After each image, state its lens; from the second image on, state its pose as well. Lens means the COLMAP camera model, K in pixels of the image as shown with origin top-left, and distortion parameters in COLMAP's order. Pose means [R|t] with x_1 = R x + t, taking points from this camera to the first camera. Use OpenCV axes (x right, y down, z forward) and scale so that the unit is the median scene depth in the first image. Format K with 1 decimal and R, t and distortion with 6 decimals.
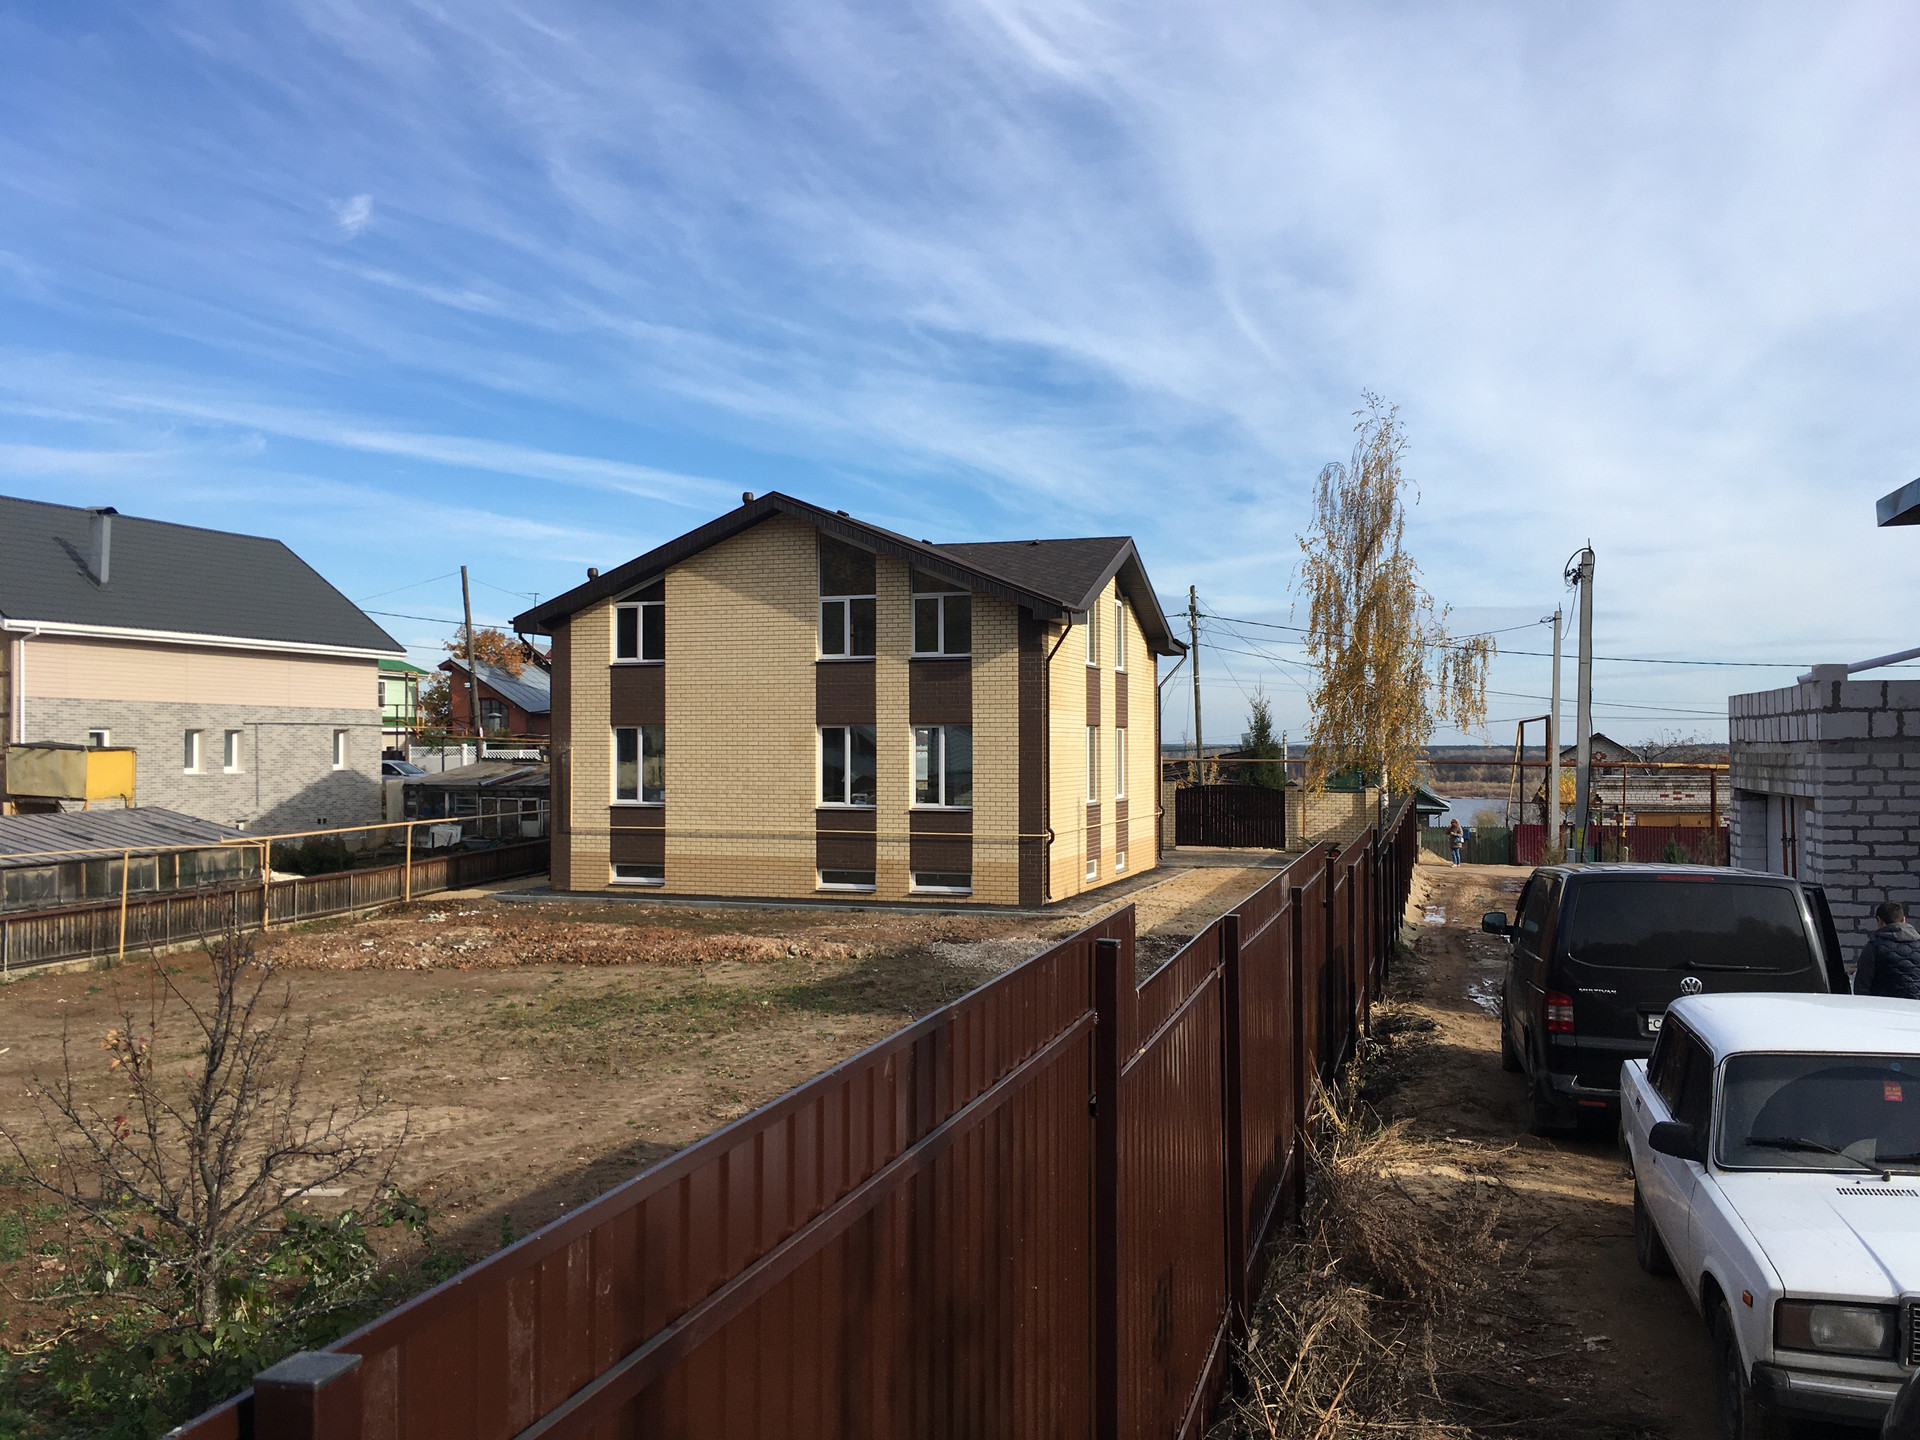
lens RADIAL K [[1605.3, 0, 954.2], [0, 1605.3, 729.9], [0, 0, 1]] dist [0.056447, 0.008186]
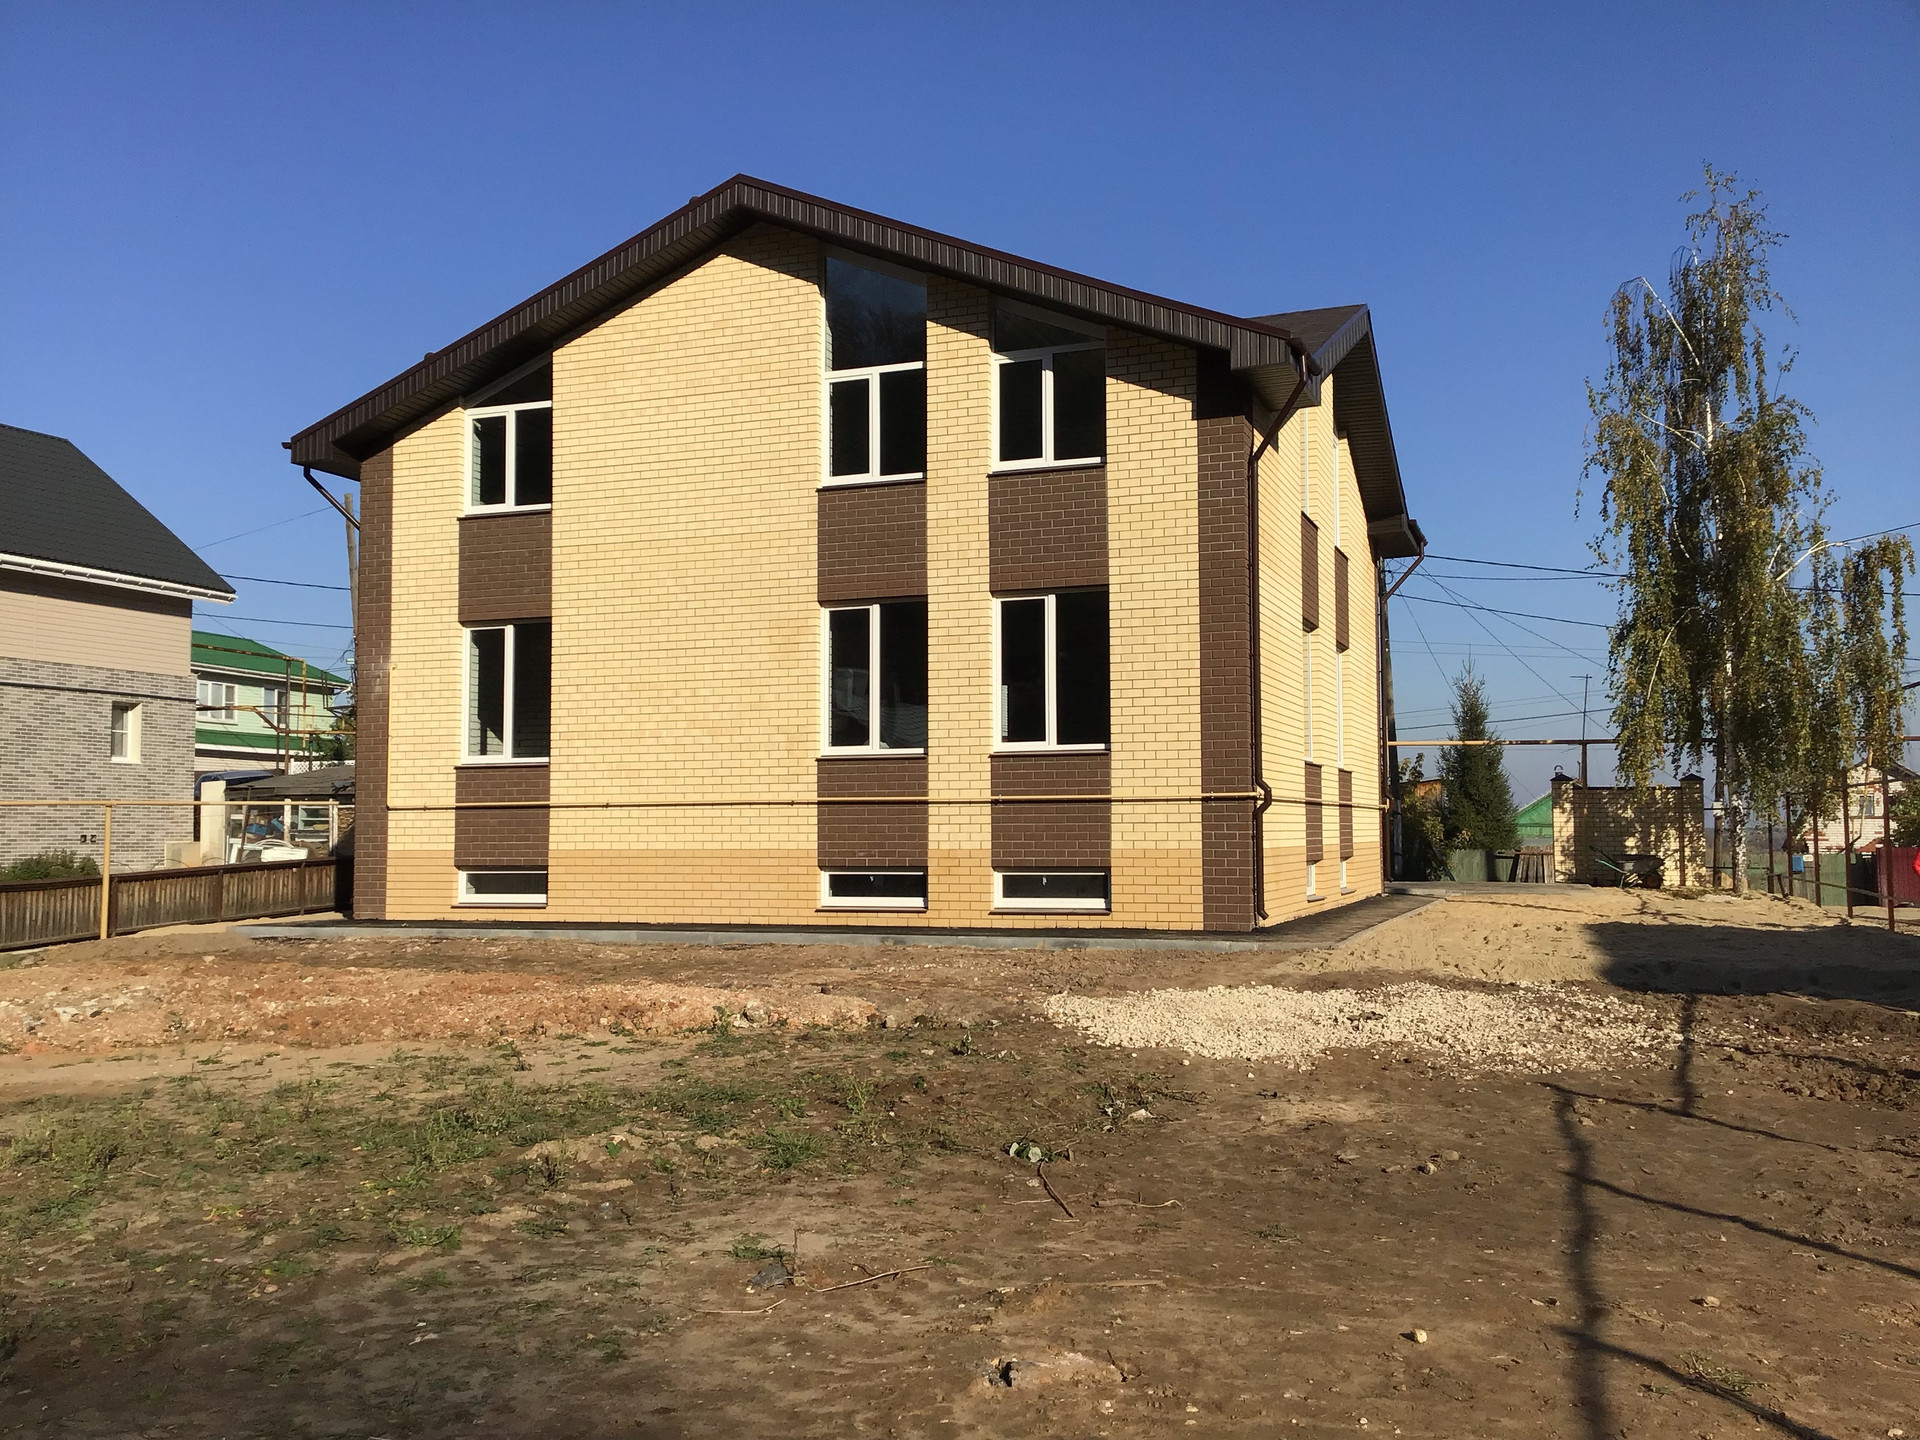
lens RADIAL K [[1722.5, 0, 968.0], [0, 1722.5, 710.4], [0, 0, 1]] dist [0.080250, -0.008160]
pose [[0.999664, -0.004688, -0.025474, -0.019697], [0.003226, 0.998360, -0.057162, 0.064506], [0.025701, 0.057061, 0.998040, 0.406181]]
